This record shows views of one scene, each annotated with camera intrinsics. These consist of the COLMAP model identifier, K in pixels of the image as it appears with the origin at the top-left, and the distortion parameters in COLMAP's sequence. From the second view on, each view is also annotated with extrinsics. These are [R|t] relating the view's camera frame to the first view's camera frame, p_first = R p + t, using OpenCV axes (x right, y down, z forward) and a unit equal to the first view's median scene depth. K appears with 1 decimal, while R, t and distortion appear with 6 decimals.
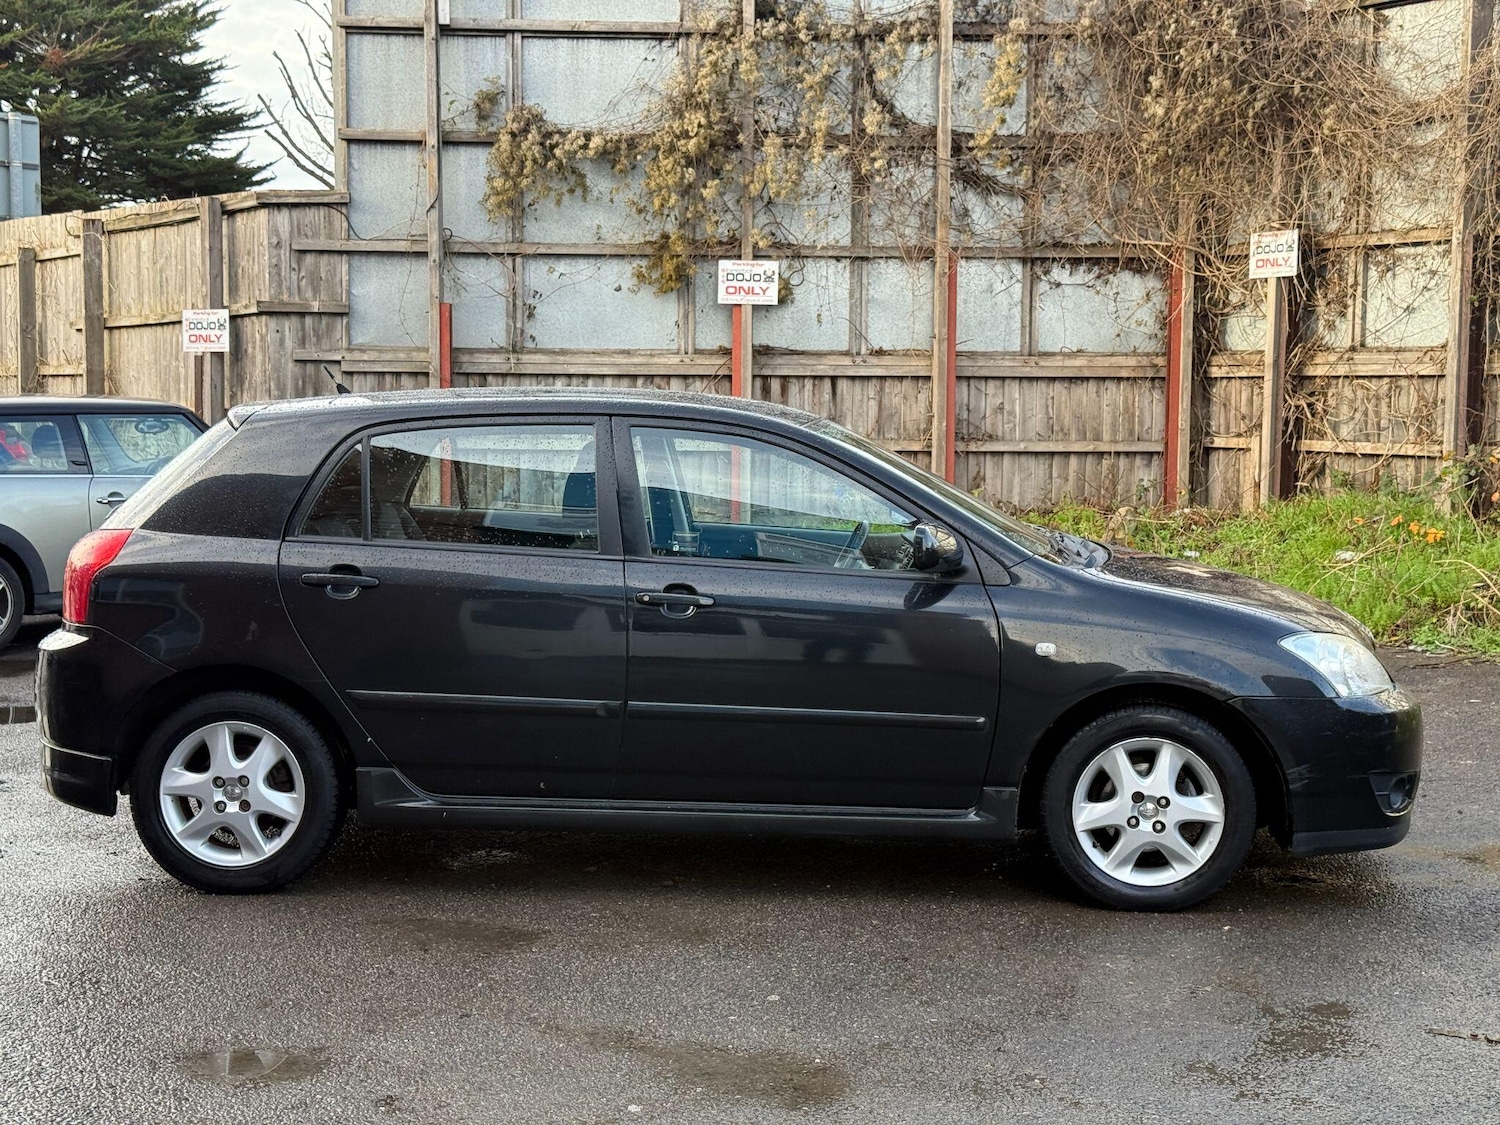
lens RADIAL K [[2109.7, 0, 740.9], [0, 2109.7, 528.2], [0, 0, 1]] dist [0.143020, -0.298470]
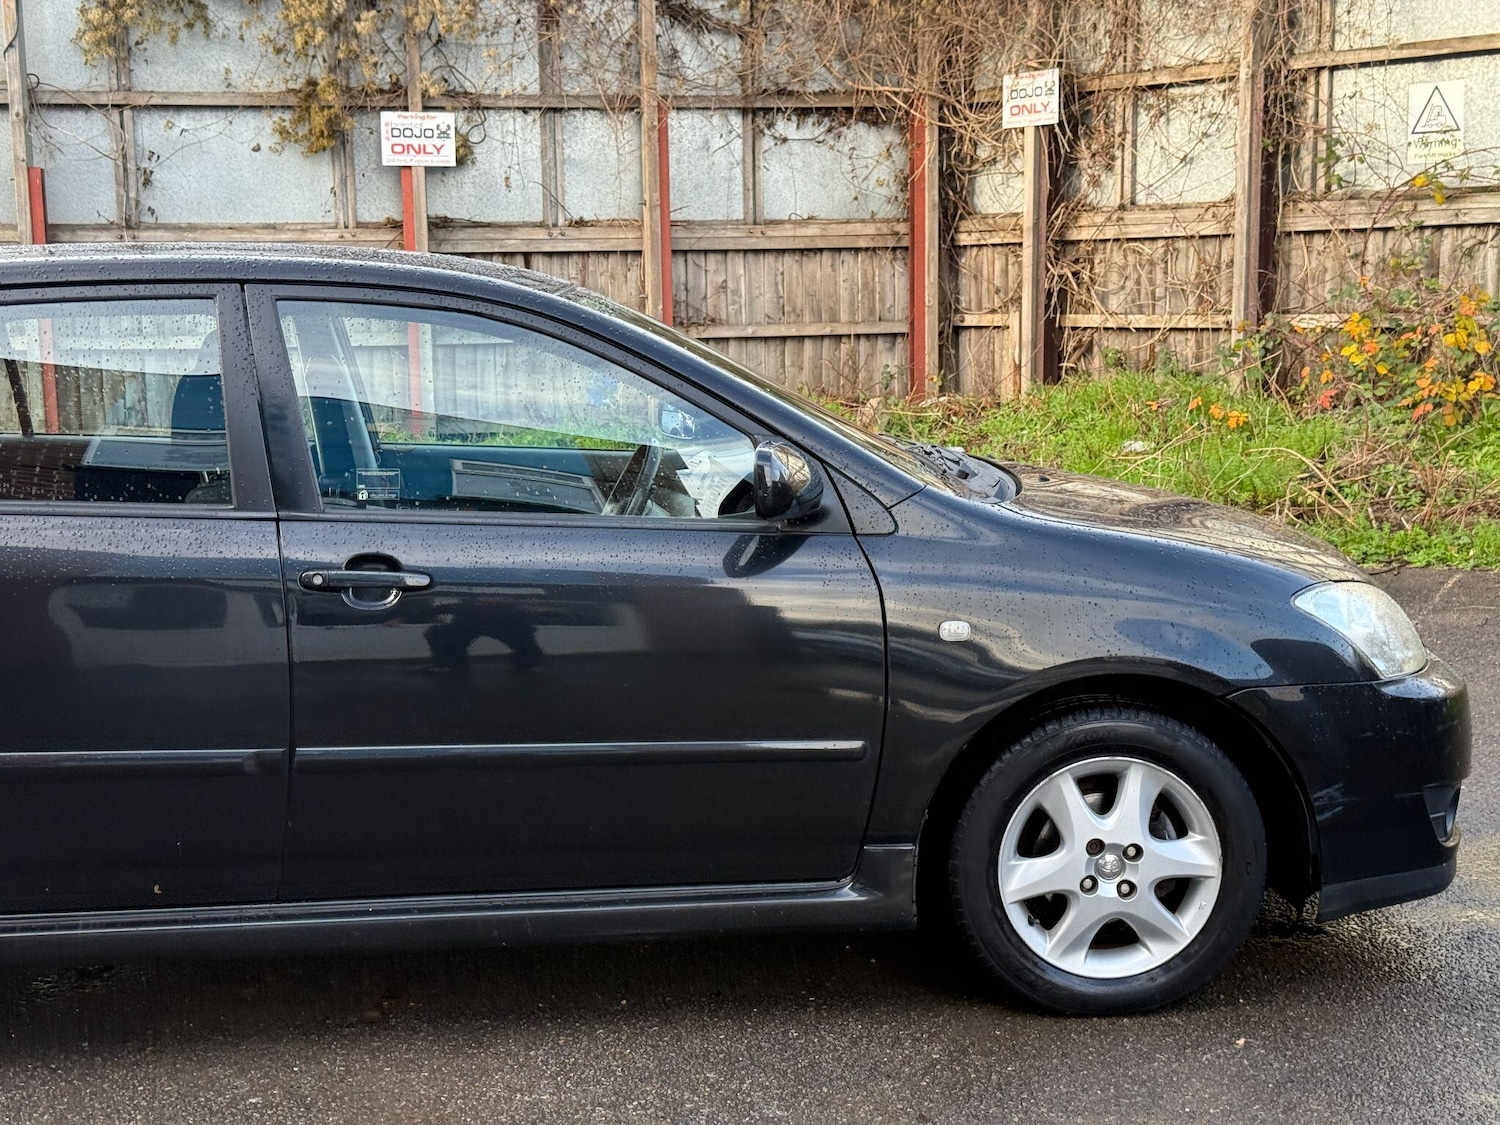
lens RADIAL K [[2106.1, 0, 754.9], [0, 2106.1, 571.2], [0, 0, 1]] dist [0.173492, -0.376755]
pose [[0.986183, -0.045426, 0.159310, -0.006971], [0.034108, 0.996743, 0.073078, -0.003981], [-0.162111, -0.066634, 0.984520, 0.147994]]
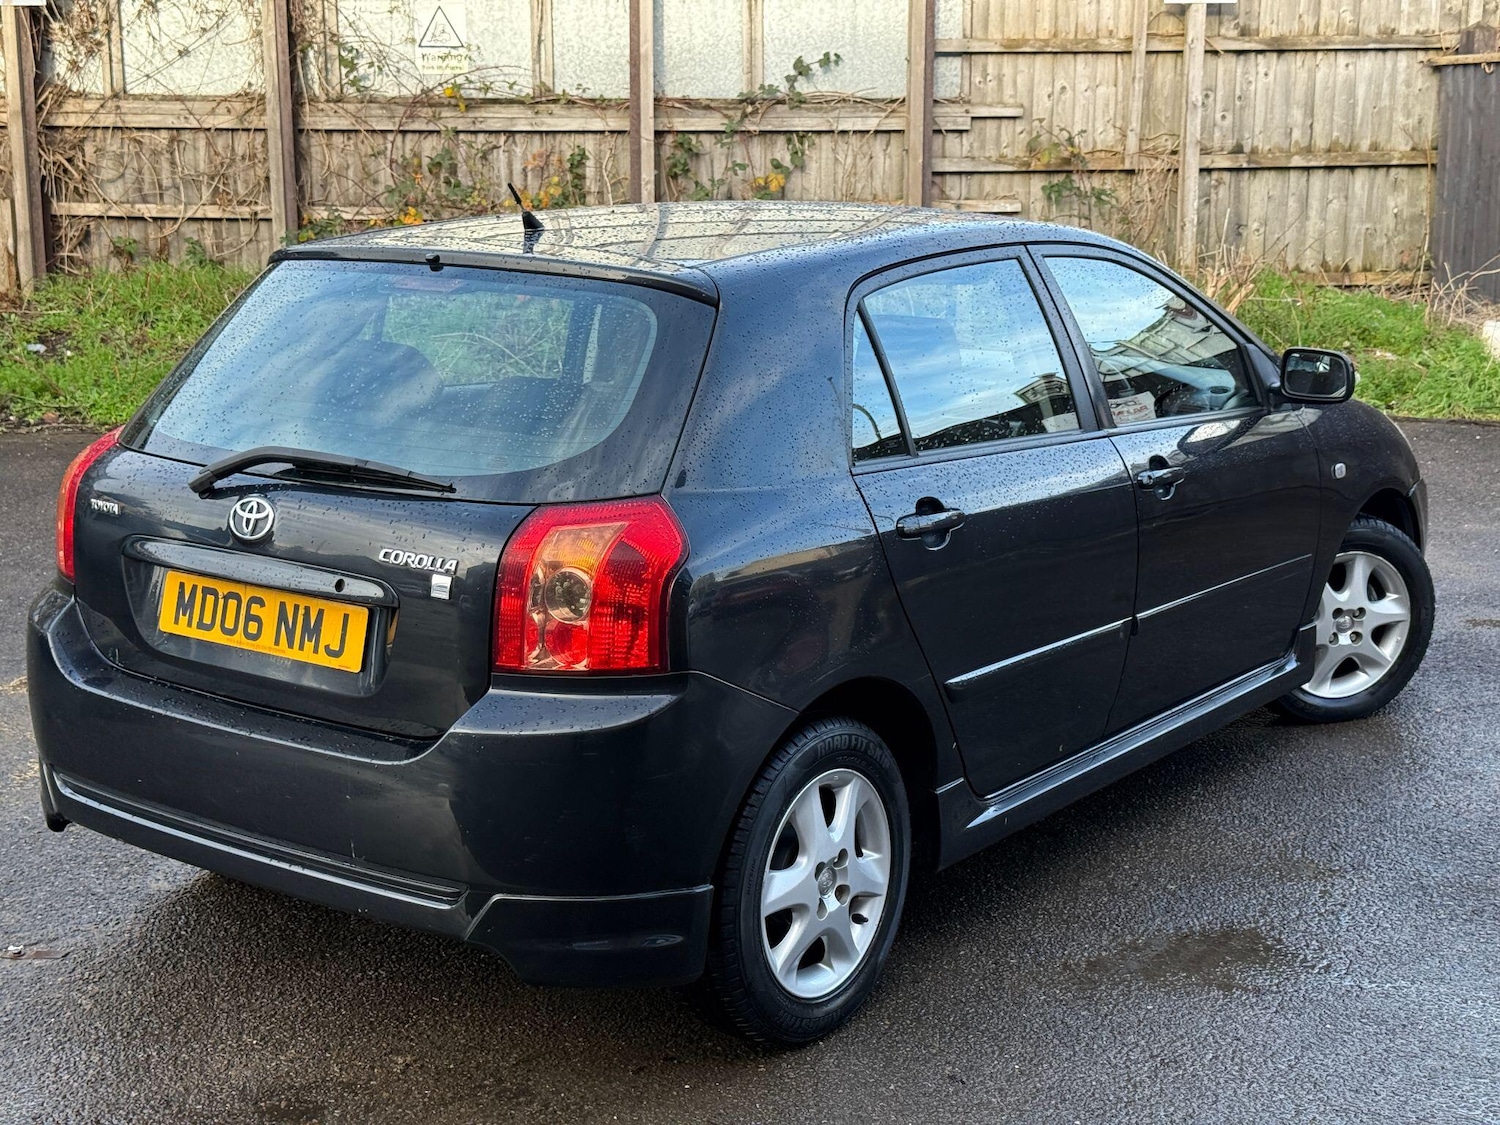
lens RADIAL K [[2112.7, 0, 742.4], [0, 2112.7, 539.1], [0, 0, 1]] dist [0.226410, -0.514107]
pose [[0.559847, -0.165958, 0.811806, -0.301902], [0.055861, 0.985067, 0.162855, -0.032798], [-0.826711, -0.045826, 0.560758, 0.267636]]
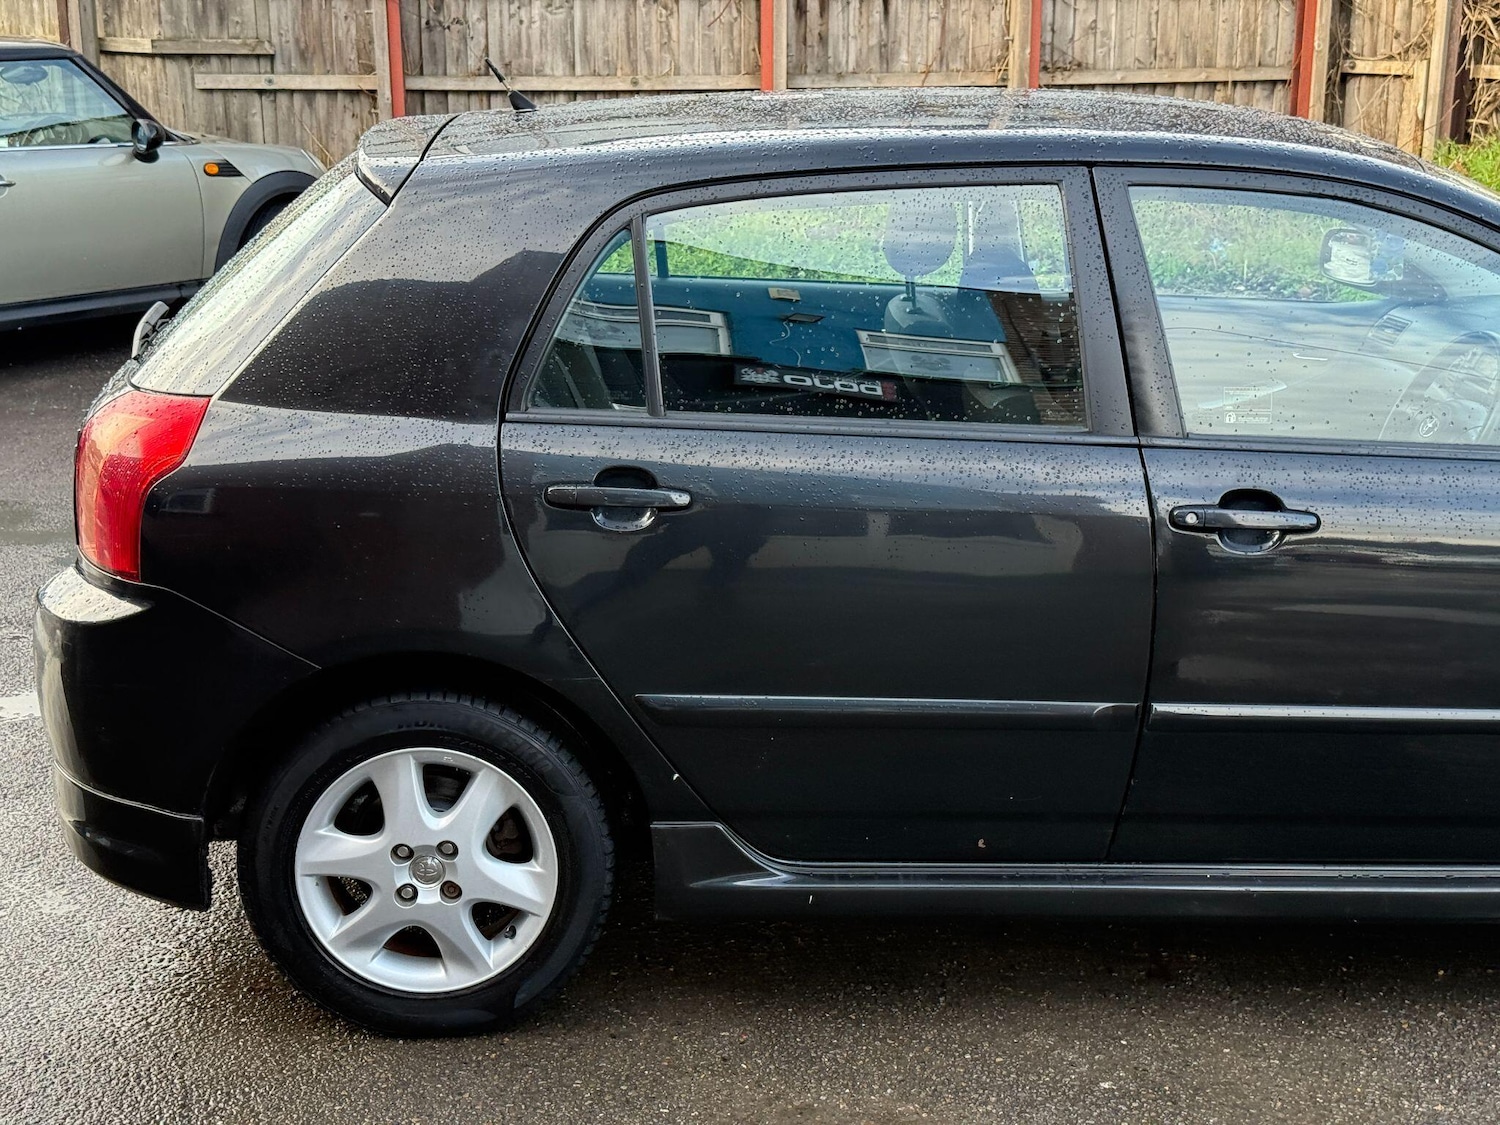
lens RADIAL K [[2103.6, 0, 745.4], [0, 2103.6, 555.6], [0, 0, 1]] dist [0.197008, -0.495845]
pose [[0.996351, -0.032202, 0.079036, -0.080107], [0.015553, 0.979086, 0.202850, -0.027604], [-0.083915, -0.200881, 0.976015, 0.189833]]
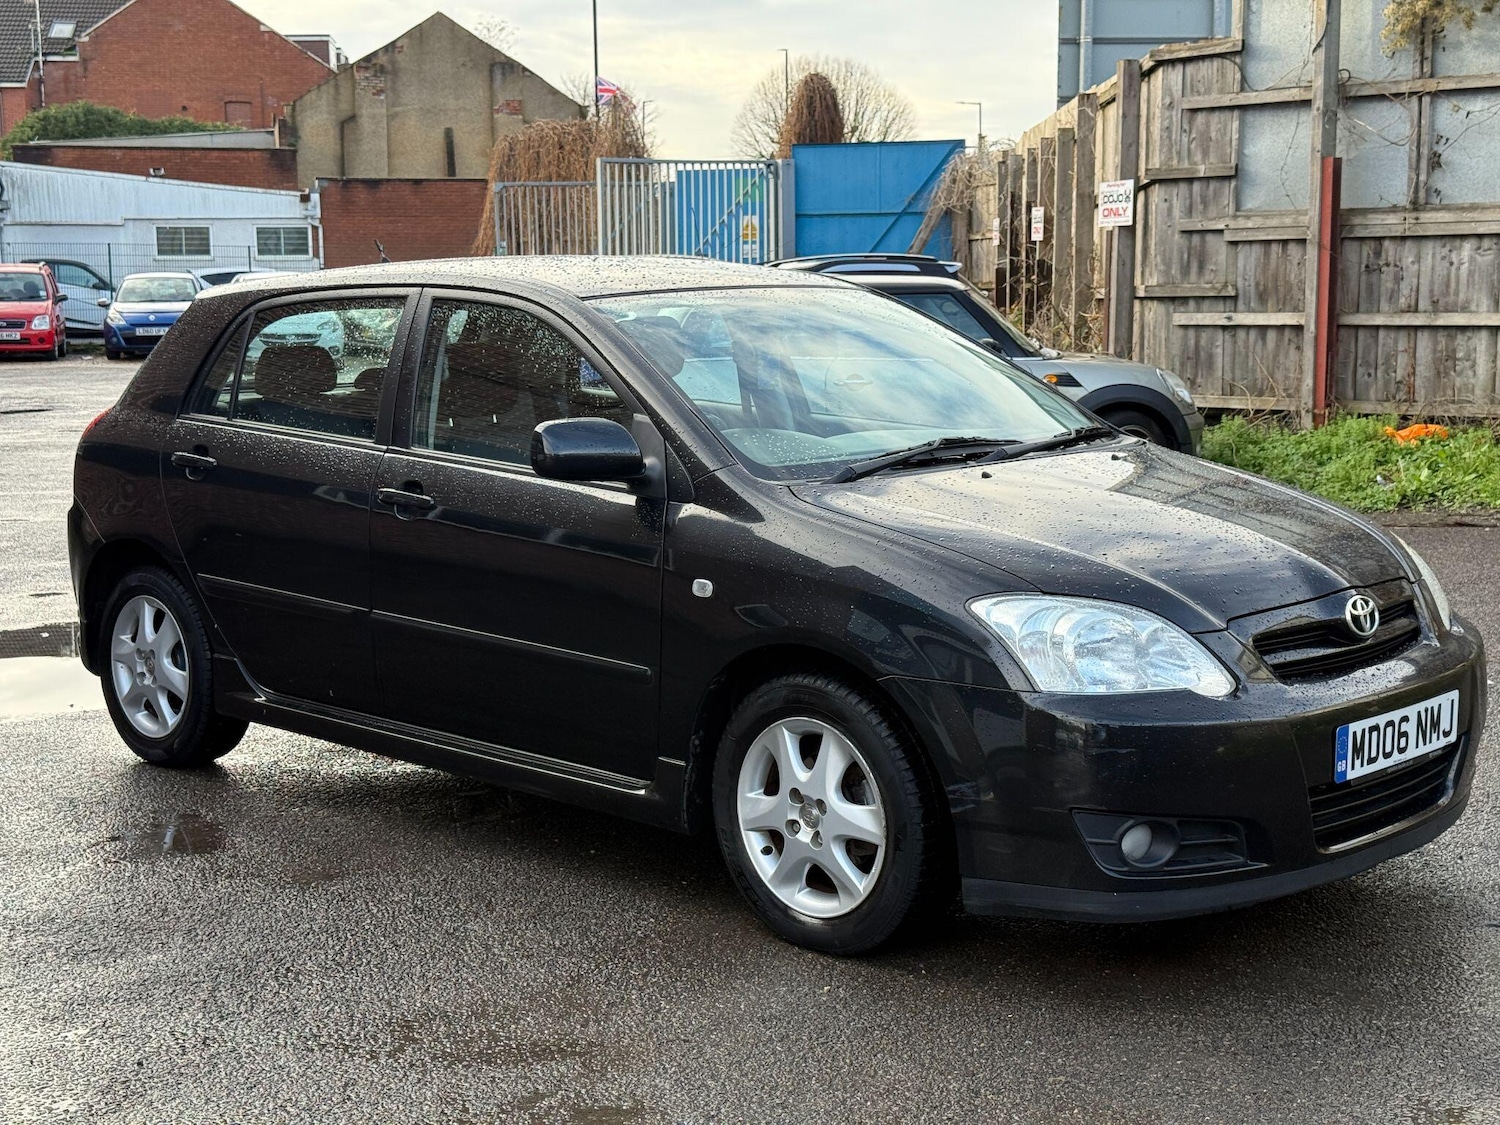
lens RADIAL K [[2082.4, 0, 685.6], [0, 2082.4, 562.5], [0, 0, 1]] dist [0.169457, -0.322671]
pose [[0.748209, 0.071595, -0.659588, 0.249543], [-0.023739, 0.996413, 0.081226, -0.004977], [0.663038, -0.045116, 0.747225, 0.170331]]
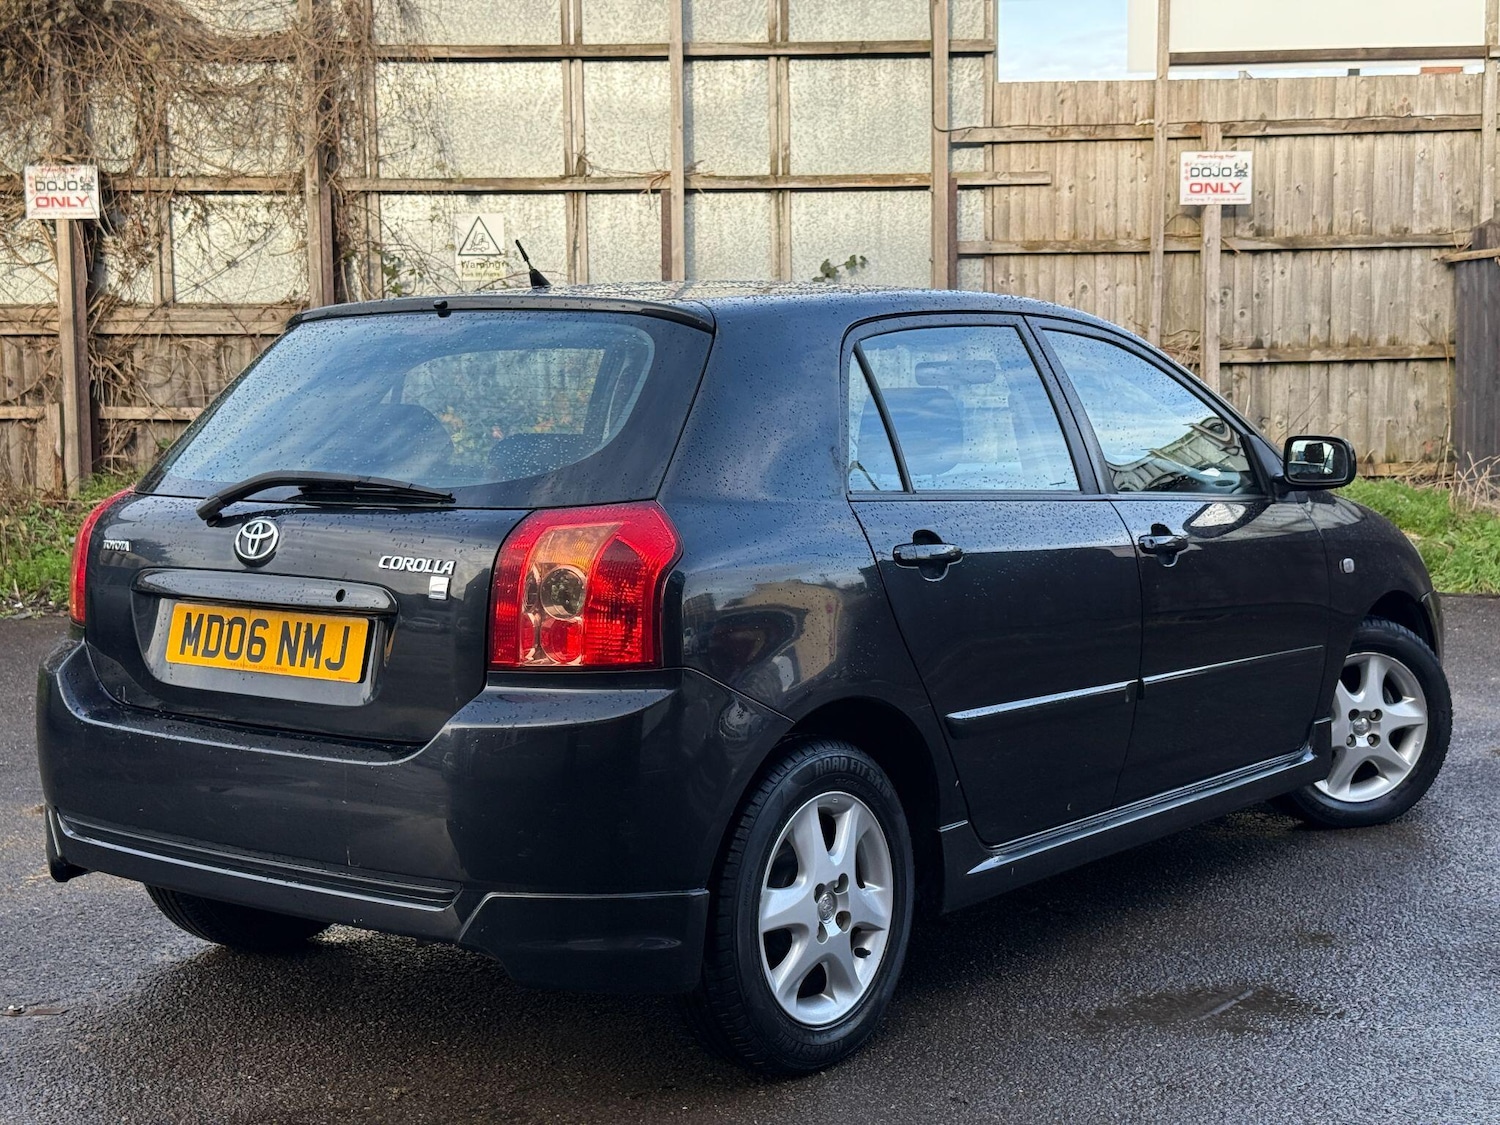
lens RADIAL K [[2113.3, 0, 751.5], [0, 2113.3, 556.7], [0, 0, 1]] dist [0.197046, -0.331561]
pose [[0.573341, -0.074405, 0.815931, -0.304715], [0.063761, 0.996900, 0.046103, -0.003333], [-0.816832, 0.025591, 0.576308, 0.260578]]
